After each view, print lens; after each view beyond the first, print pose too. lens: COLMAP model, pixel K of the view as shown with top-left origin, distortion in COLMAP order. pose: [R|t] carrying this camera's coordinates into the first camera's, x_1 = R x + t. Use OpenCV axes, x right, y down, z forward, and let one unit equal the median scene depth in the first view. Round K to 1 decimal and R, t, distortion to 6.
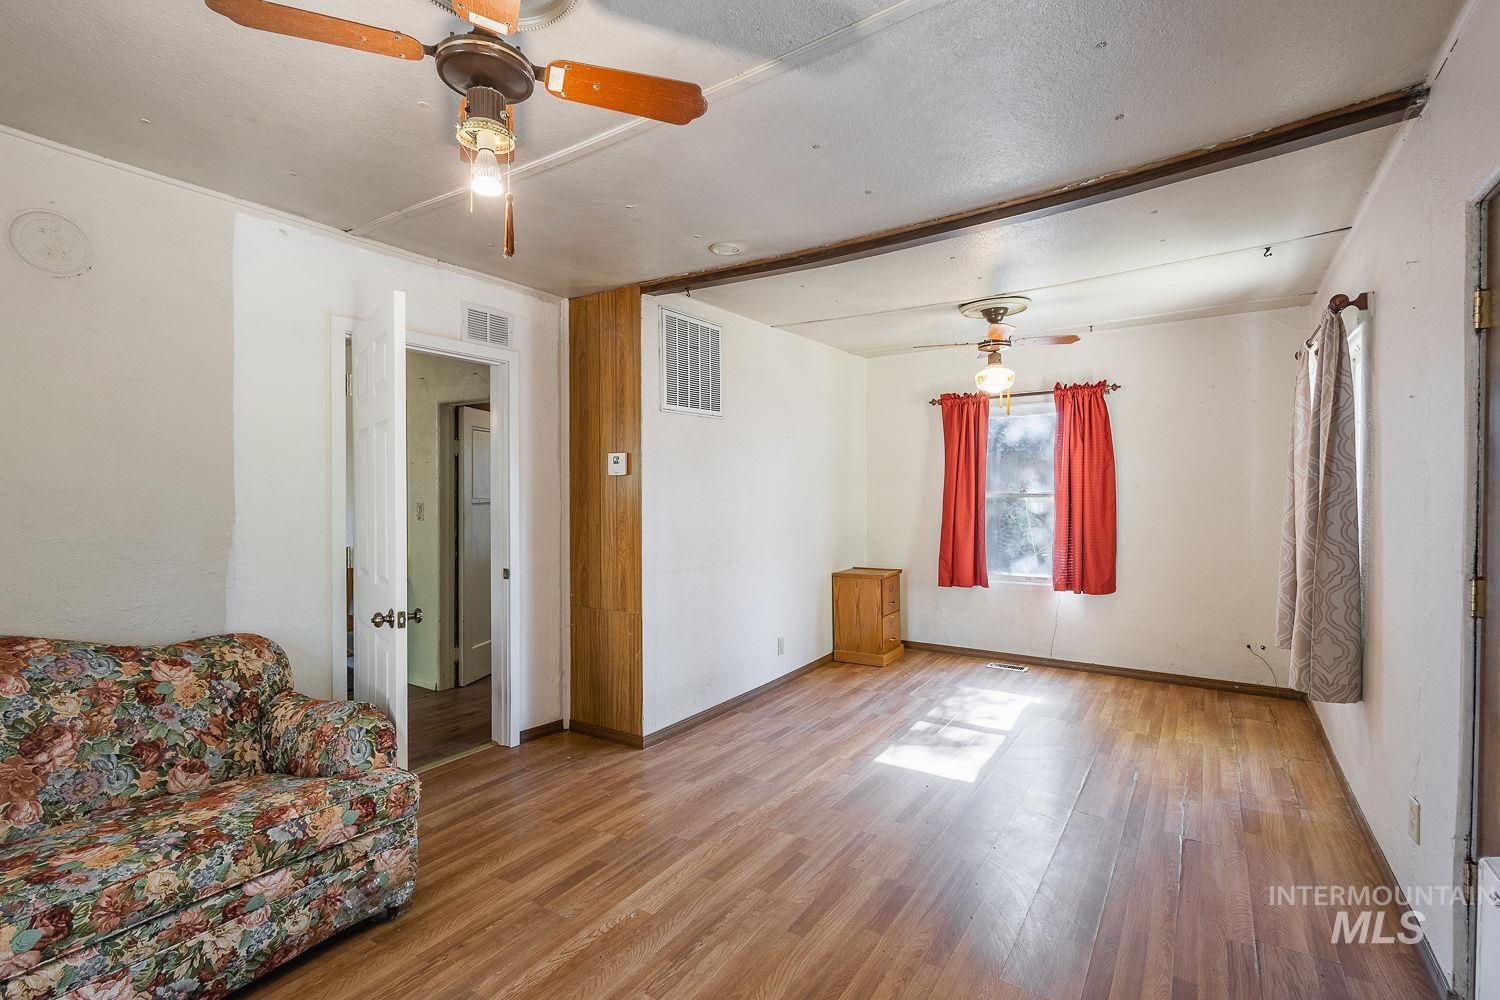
lens RADIAL K [[689.8, 0, 753.6], [0, 689.8, 499.3], [0, 0, 1]] dist [0.012236, -0.005019]
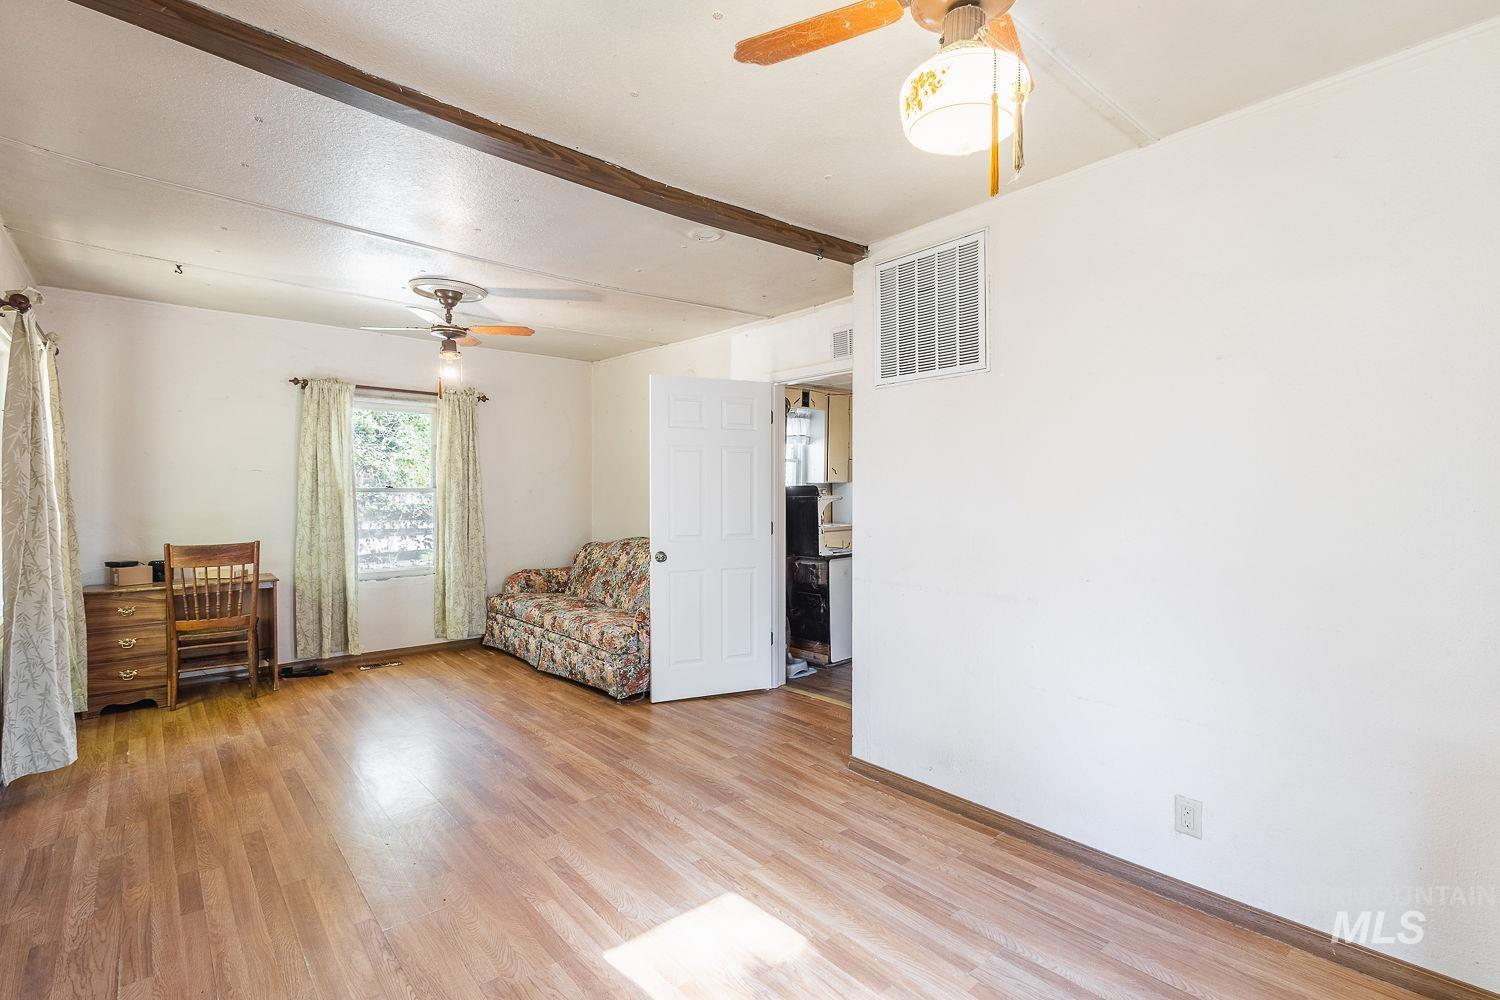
lens RADIAL K [[697.1, 0, 747.1], [0, 697.1, 500.1], [0, 0, 1]] dist [0.006013, -0.000145]
pose [[-0.274482, 0.017339, -0.961436, 1.225472], [-0.008171, 0.999759, 0.020363, -0.013920], [0.961557, 0.013445, -0.274275, 1.821150]]
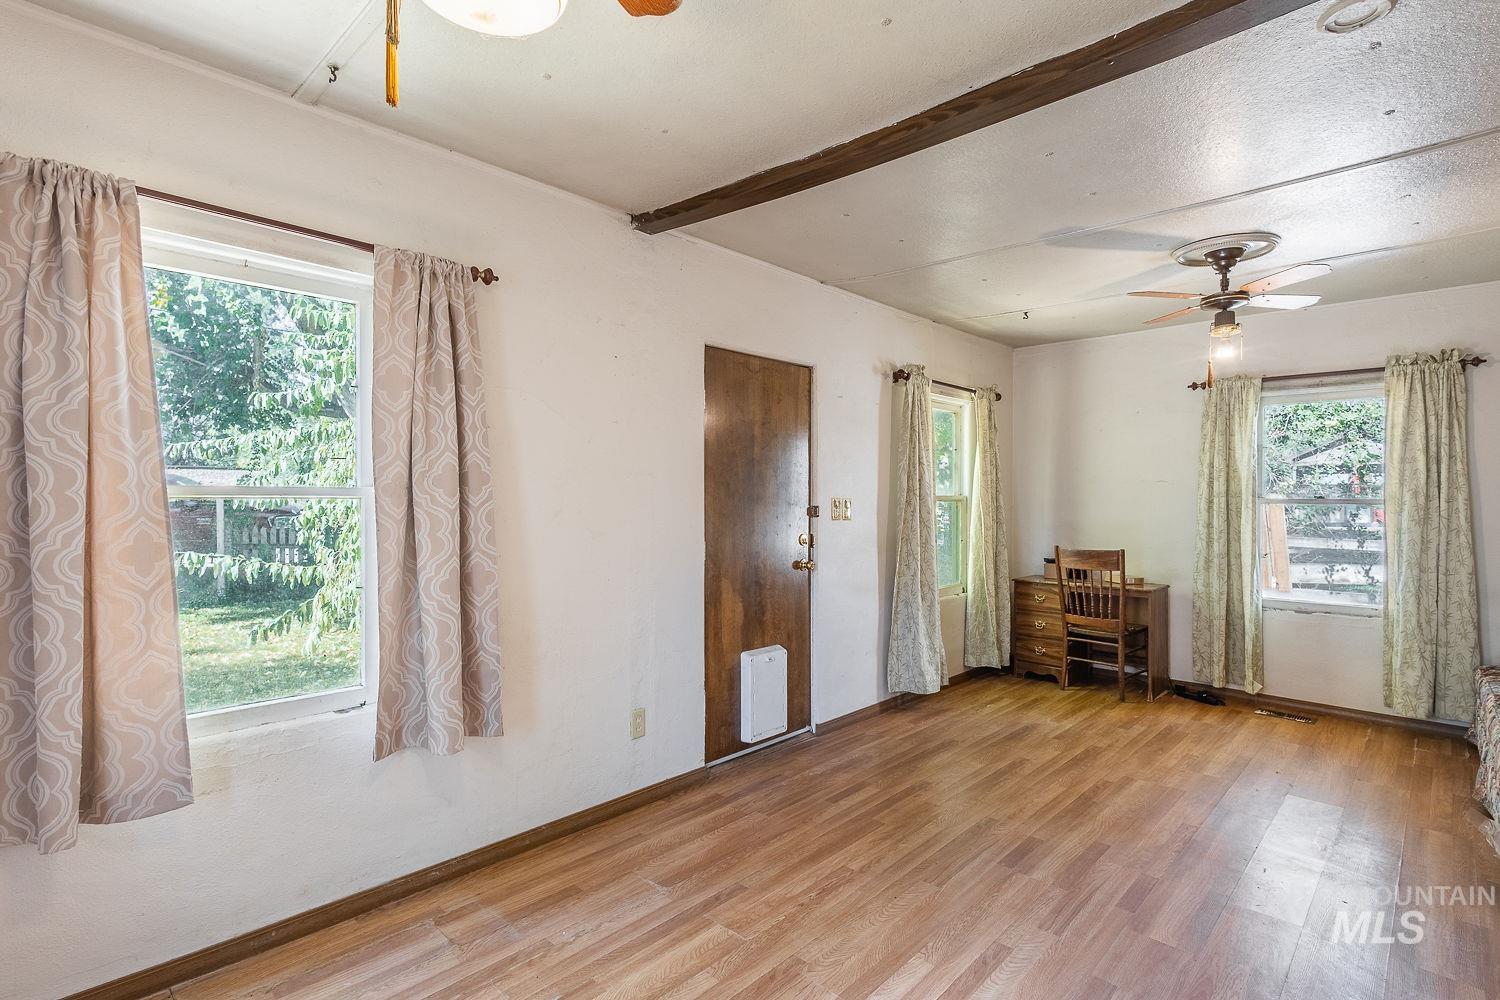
lens RADIAL K [[718.6, 0, 747.4], [0, 718.6, 500.9], [0, 0, 1]] dist [0.004191, 0.000672]
pose [[-0.982015, -0.001399, 0.188798, 0.413263], [0.000506, 0.999949, 0.010045, -0.011187], [-0.188802, 0.009960, -0.981965, 2.206737]]
